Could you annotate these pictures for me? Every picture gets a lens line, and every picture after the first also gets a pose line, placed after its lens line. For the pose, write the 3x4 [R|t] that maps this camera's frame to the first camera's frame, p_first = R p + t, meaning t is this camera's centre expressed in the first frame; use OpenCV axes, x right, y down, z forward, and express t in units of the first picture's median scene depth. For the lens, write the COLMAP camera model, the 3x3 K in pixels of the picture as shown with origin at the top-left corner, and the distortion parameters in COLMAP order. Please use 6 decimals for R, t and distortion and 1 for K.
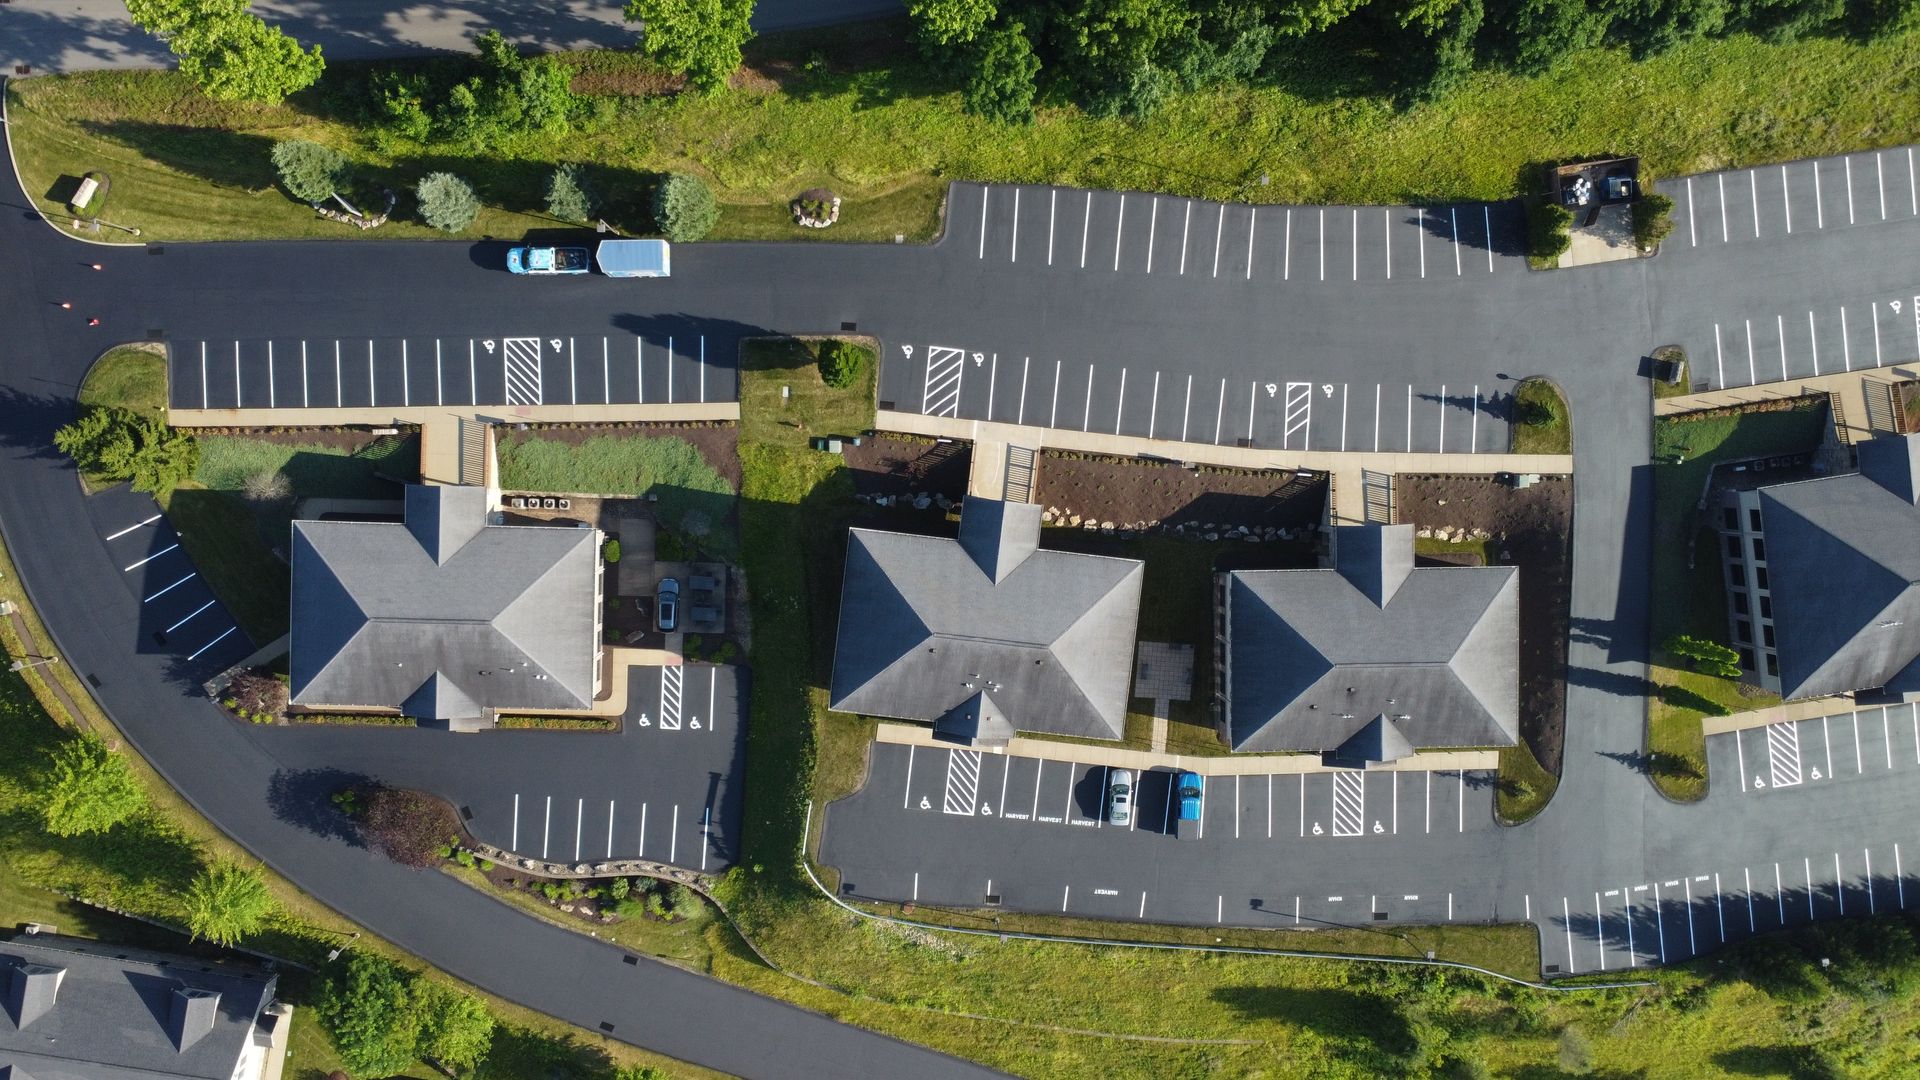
lens RADIAL K [[1429.9, 0, 946.4], [0, 1429.9, 540.1], [0, 0, 1]] dist [-0.001830, -0.006226]
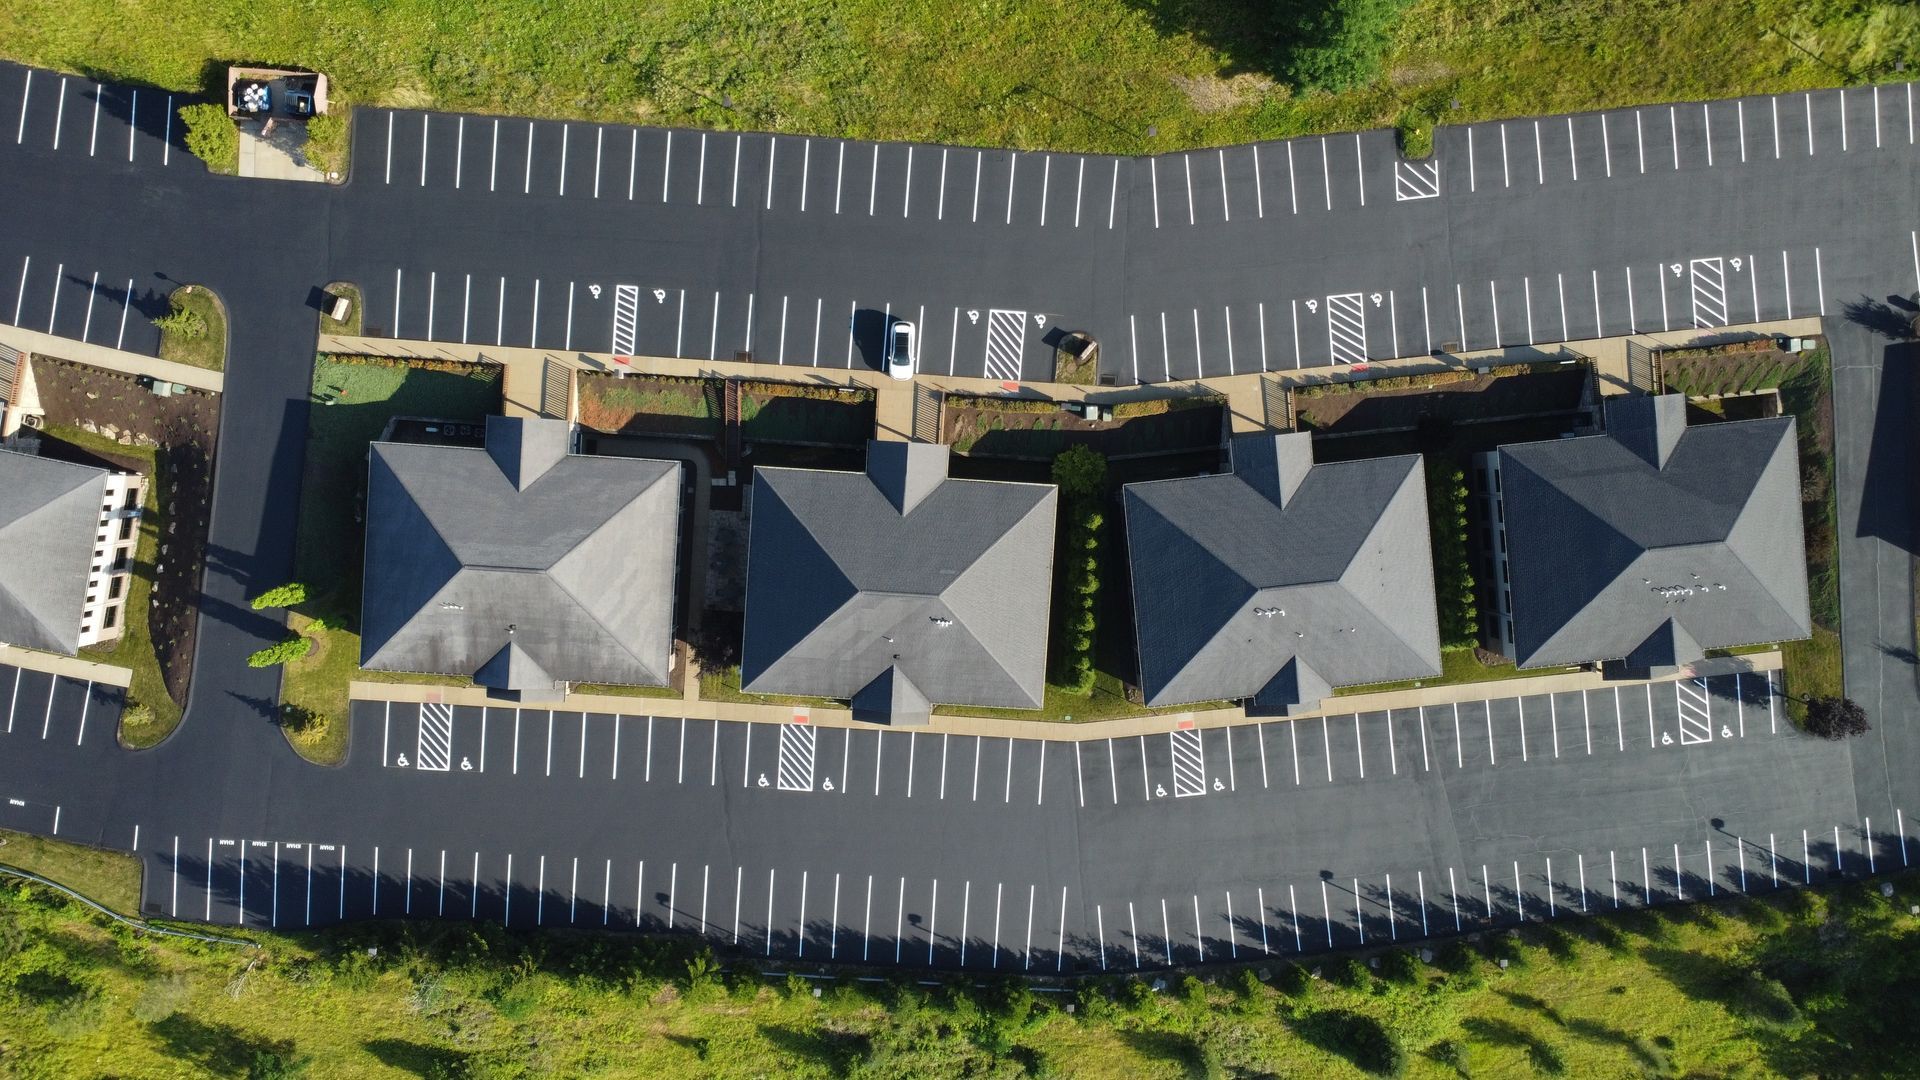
lens RADIAL K [[1429.9, 0, 956.2], [0, 1429.9, 533.0], [0, 0, 1]] dist [-0.001830, -0.006226]
pose [[0.978480, 0.206342, 0.000433, 0.926591], [-0.206335, 0.978463, -0.006064, -0.049728], [-0.001675, 0.005844, 0.999982, 0.050262]]
